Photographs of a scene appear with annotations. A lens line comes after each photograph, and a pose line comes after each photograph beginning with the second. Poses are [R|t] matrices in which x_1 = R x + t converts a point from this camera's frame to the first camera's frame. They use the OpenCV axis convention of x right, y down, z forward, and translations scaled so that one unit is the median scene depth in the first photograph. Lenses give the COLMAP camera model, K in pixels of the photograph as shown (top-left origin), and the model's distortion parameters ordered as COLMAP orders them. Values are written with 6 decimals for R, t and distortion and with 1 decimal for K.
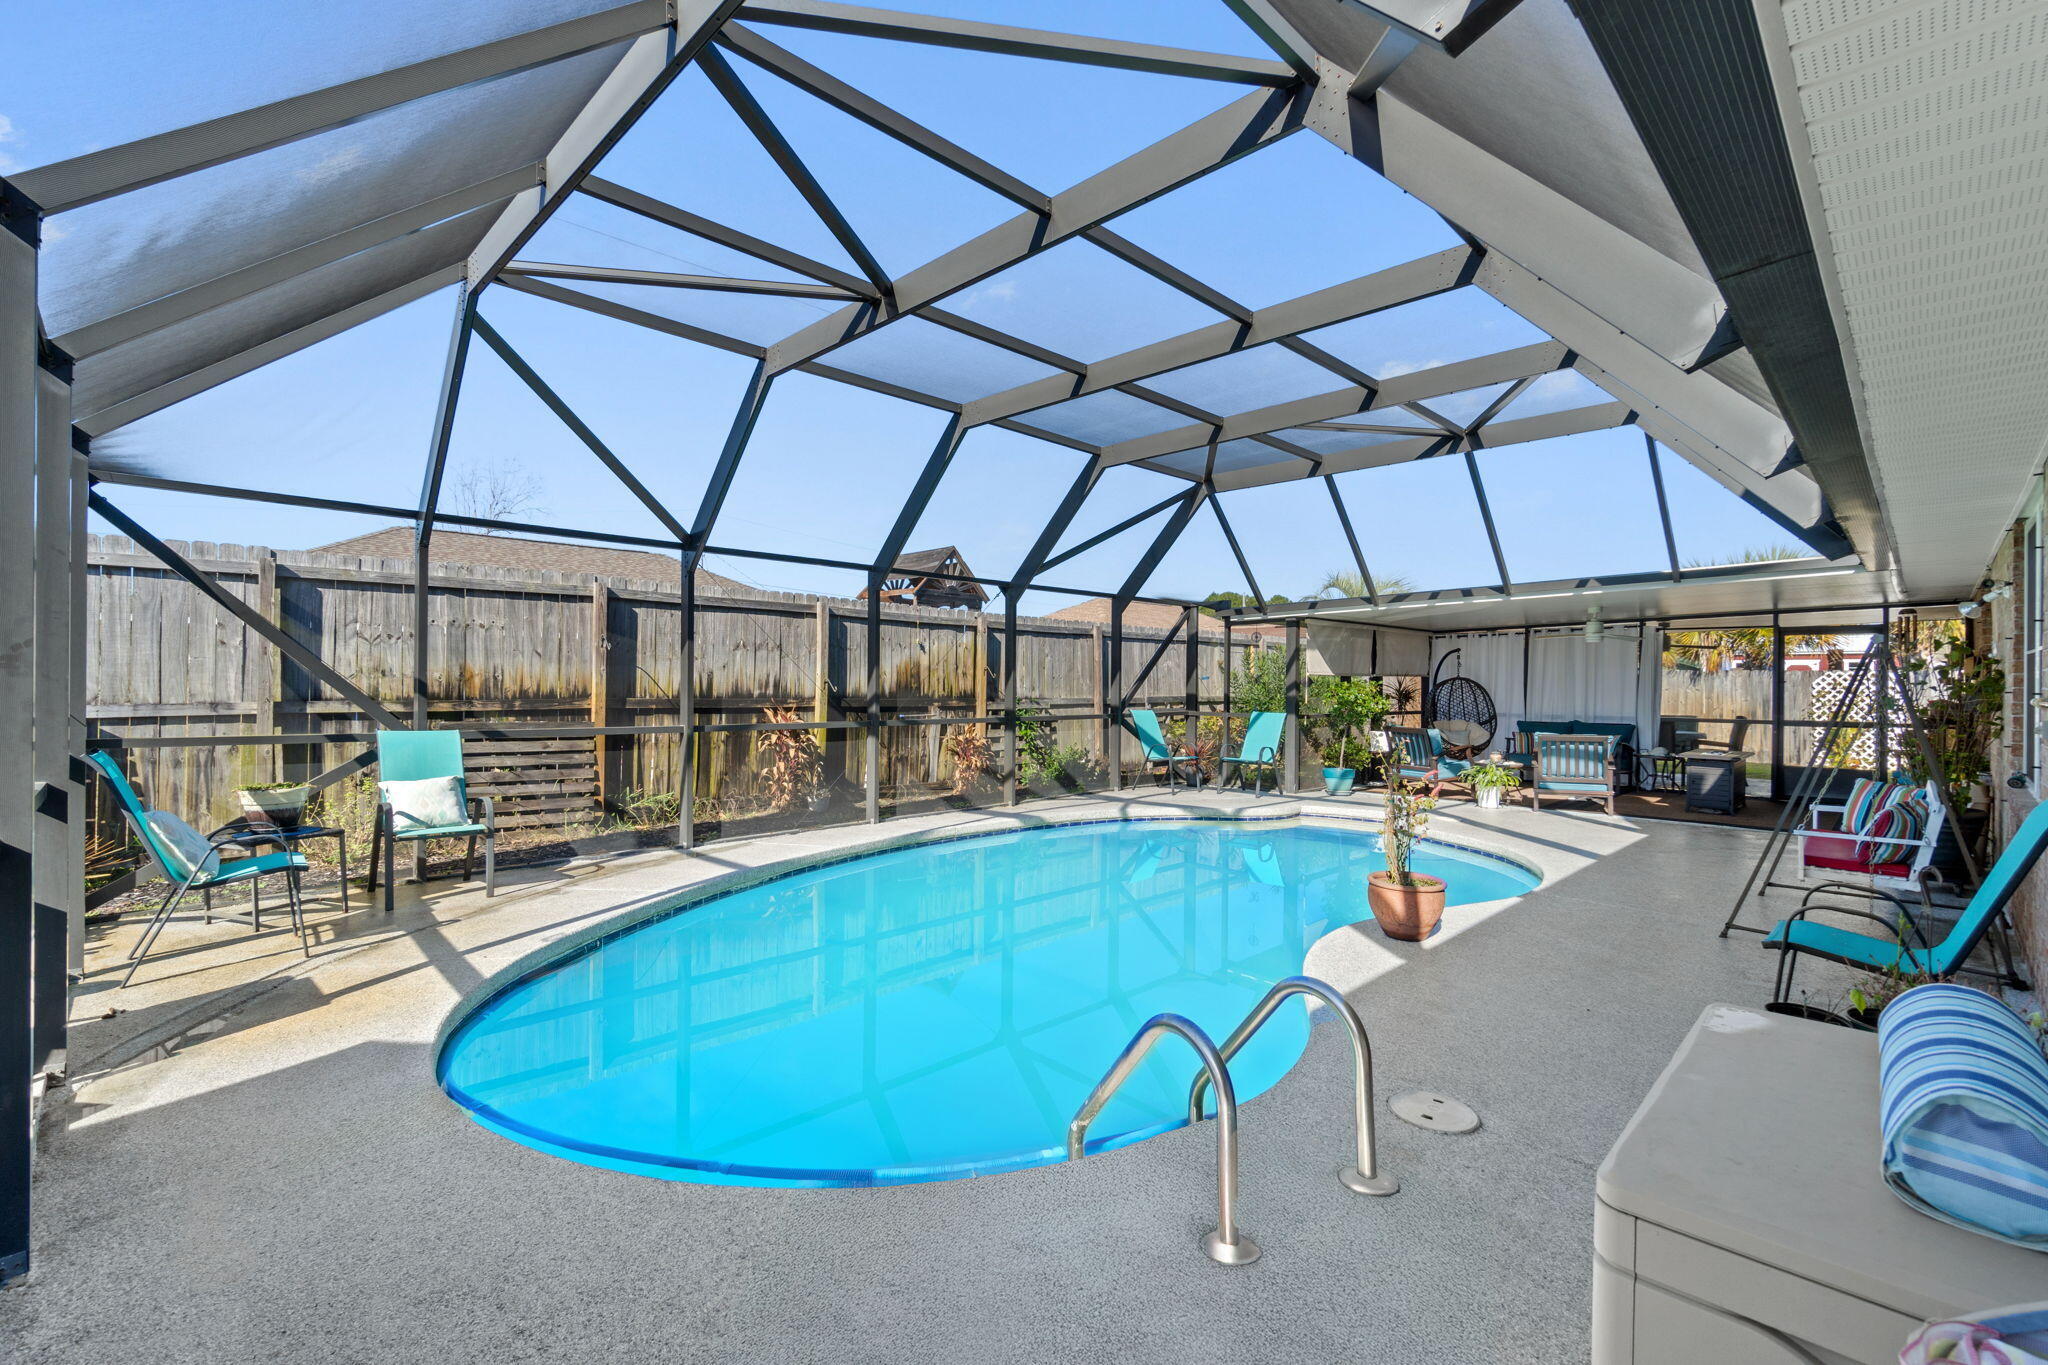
lens RADIAL K [[913.6, 0, 1024.0], [0, 913.6, 682.5], [0, 0, 1]] dist [-0.003518, -0.000408]
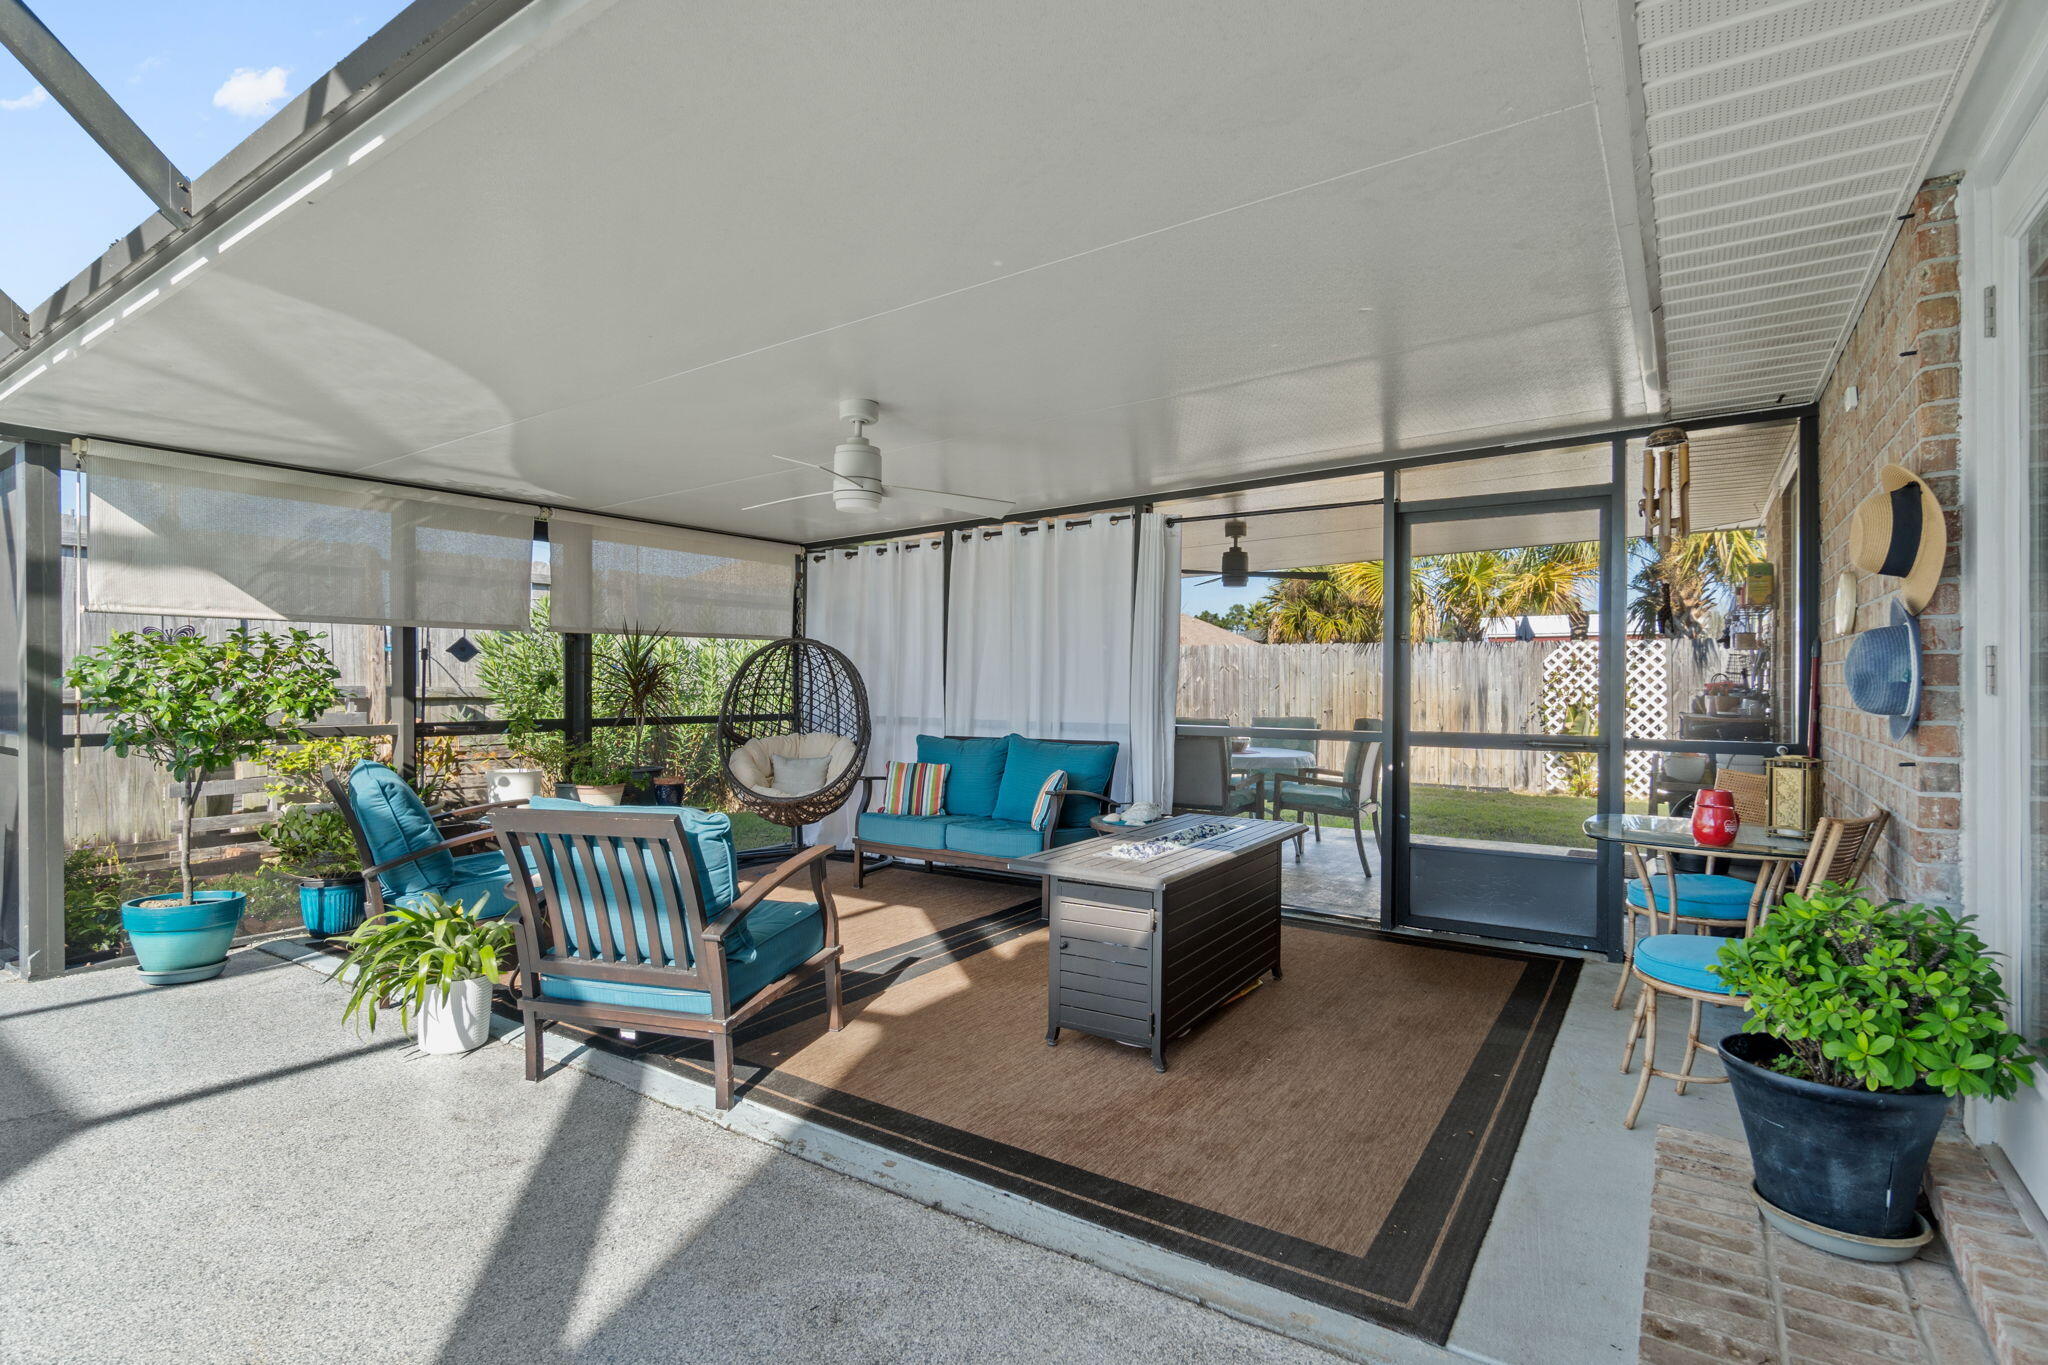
lens RADIAL K [[913.6, 0, 1024.0], [0, 913.6, 682.5], [0, 0, 1]] dist [-0.003518, -0.000408]
pose [[0.989699, -0.002824, 0.143135, 0.635155], [0.002442, 0.999993, 0.002845, 0.020060], [-0.143142, -0.002466, 0.989699, 0.645815]]
